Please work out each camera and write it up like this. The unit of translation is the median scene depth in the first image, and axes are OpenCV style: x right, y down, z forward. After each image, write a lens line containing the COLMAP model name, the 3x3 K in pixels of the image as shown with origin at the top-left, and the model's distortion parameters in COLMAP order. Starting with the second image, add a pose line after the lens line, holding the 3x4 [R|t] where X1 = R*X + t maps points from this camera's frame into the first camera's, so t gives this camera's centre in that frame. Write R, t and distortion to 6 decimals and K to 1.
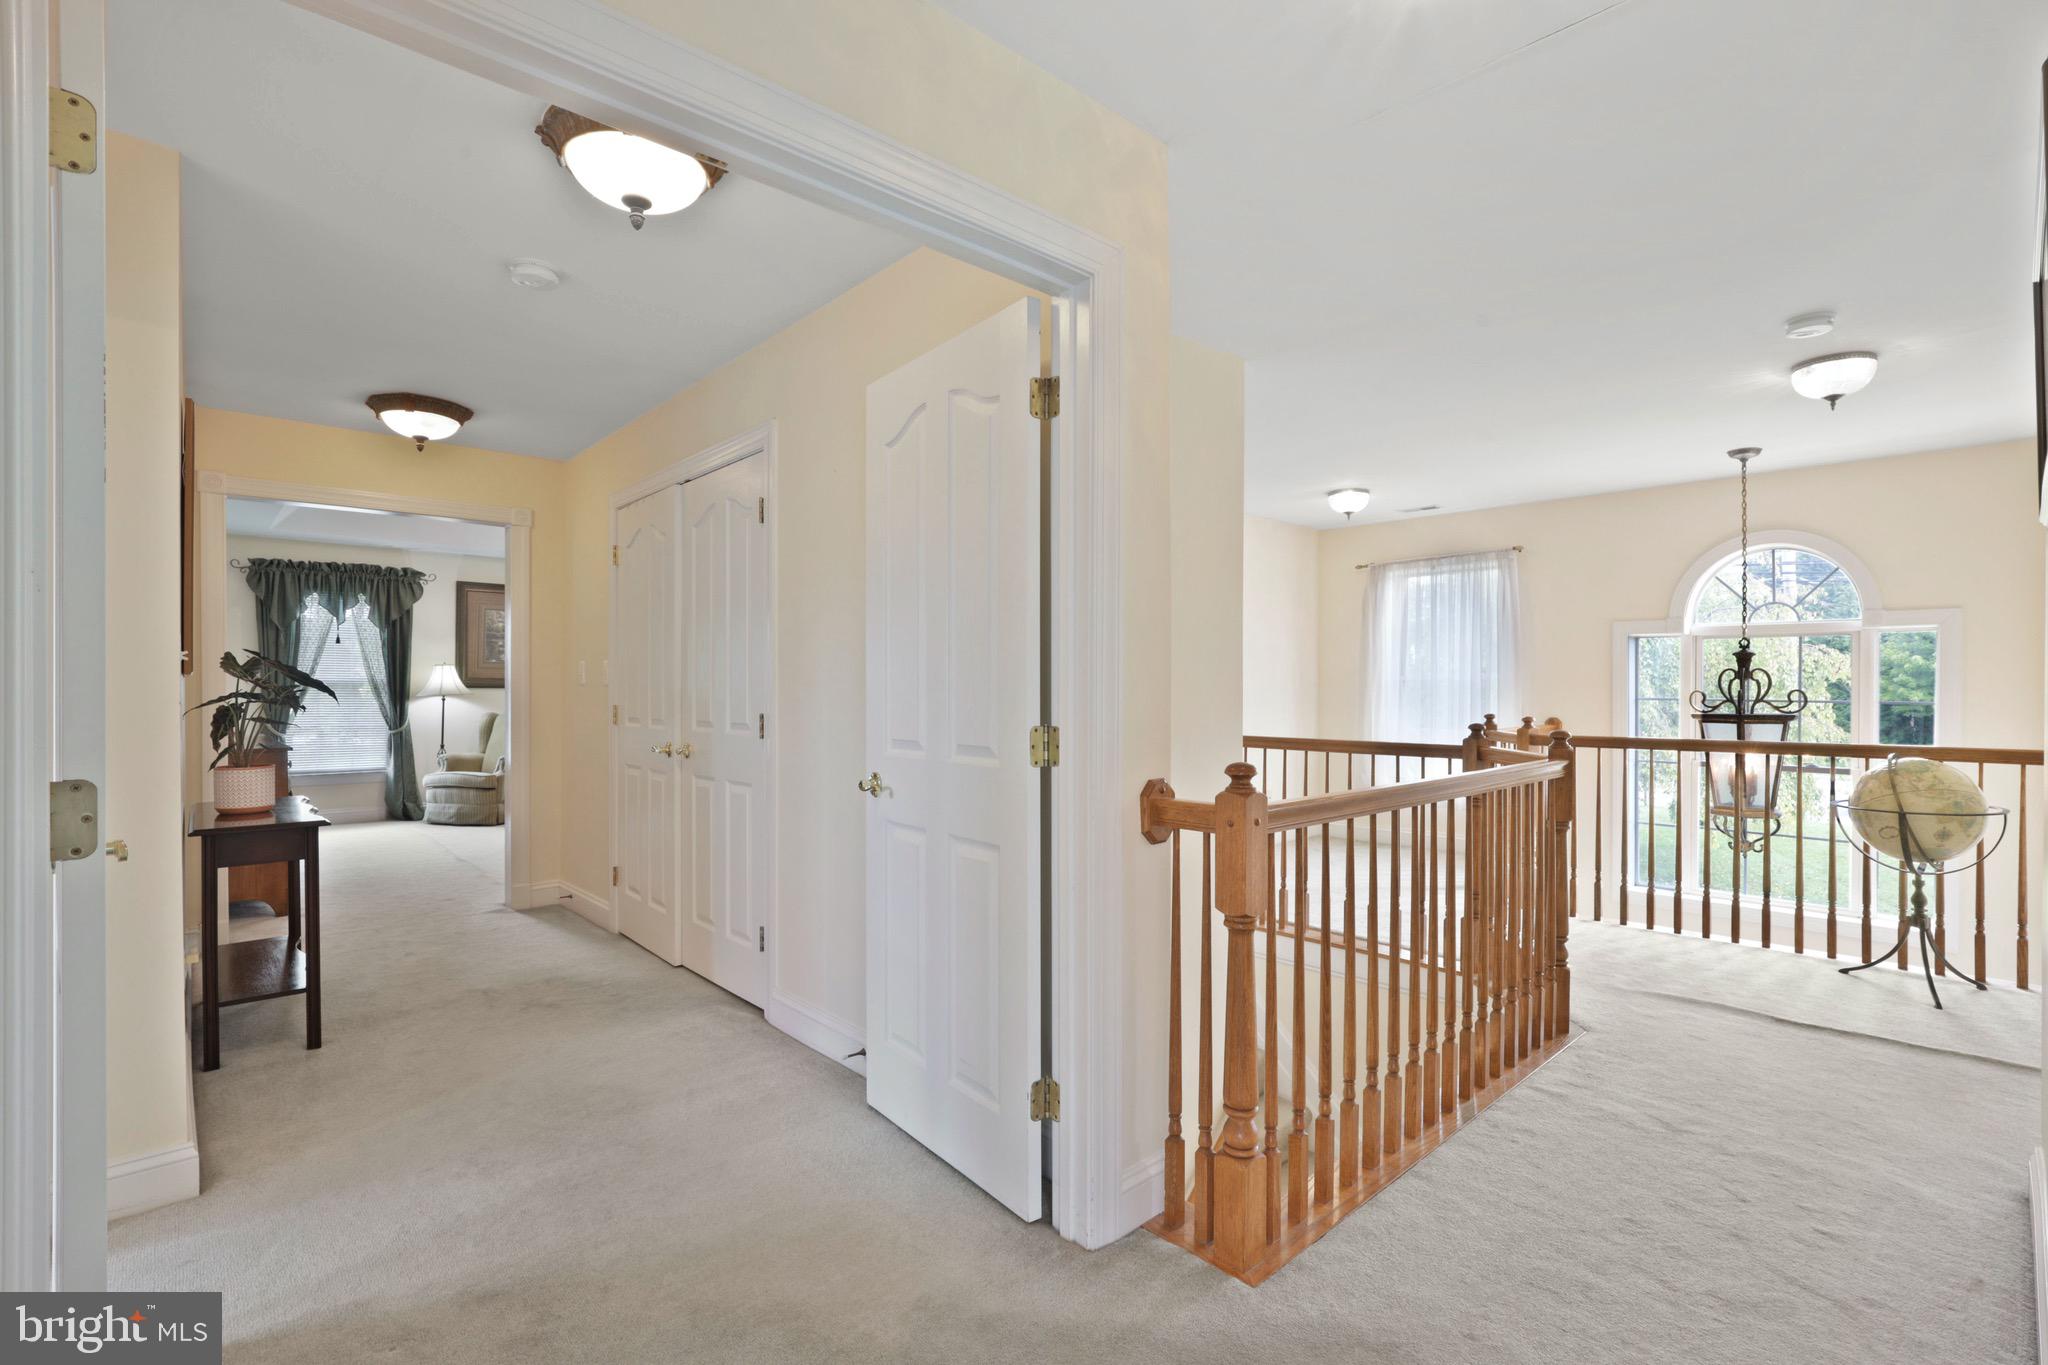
lens RADIAL K [[945.6, 0, 1020.5], [0, 945.6, 689.1], [0, 0, 1]] dist [-0.007087, 0.002258]
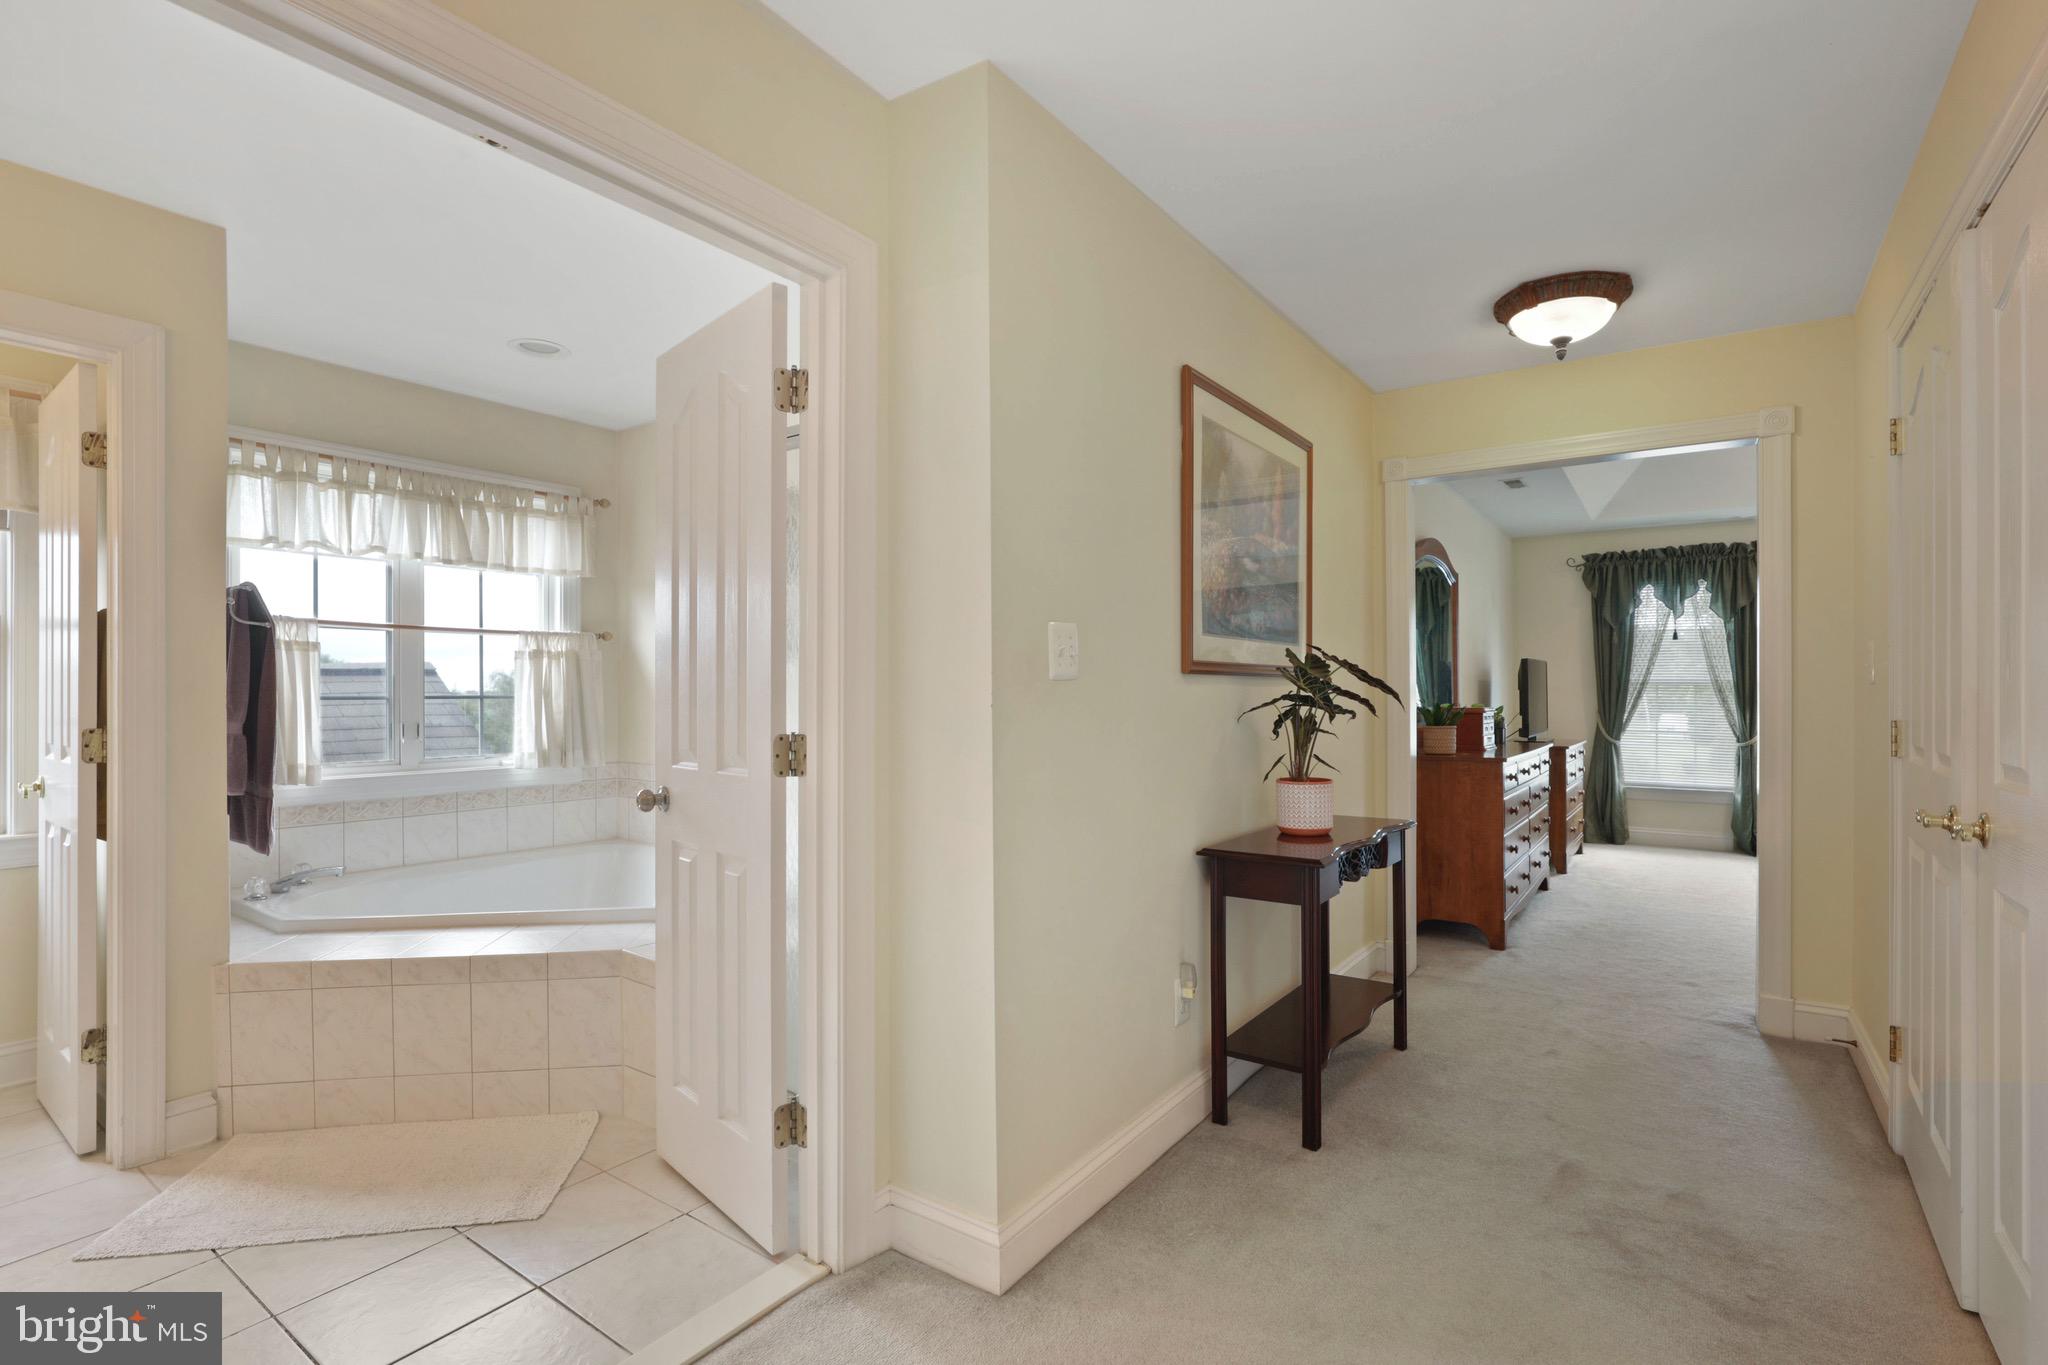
lens RADIAL K [[945.6, 0, 1033.6], [0, 945.6, 695.1], [0, 0, 1]] dist [-0.007087, 0.002258]
pose [[0.229446, 0.002430, -0.973318, -0.014990], [-0.000724, 0.999997, 0.002326, 0.000958], [0.973321, 0.000171, 0.229447, 0.231441]]
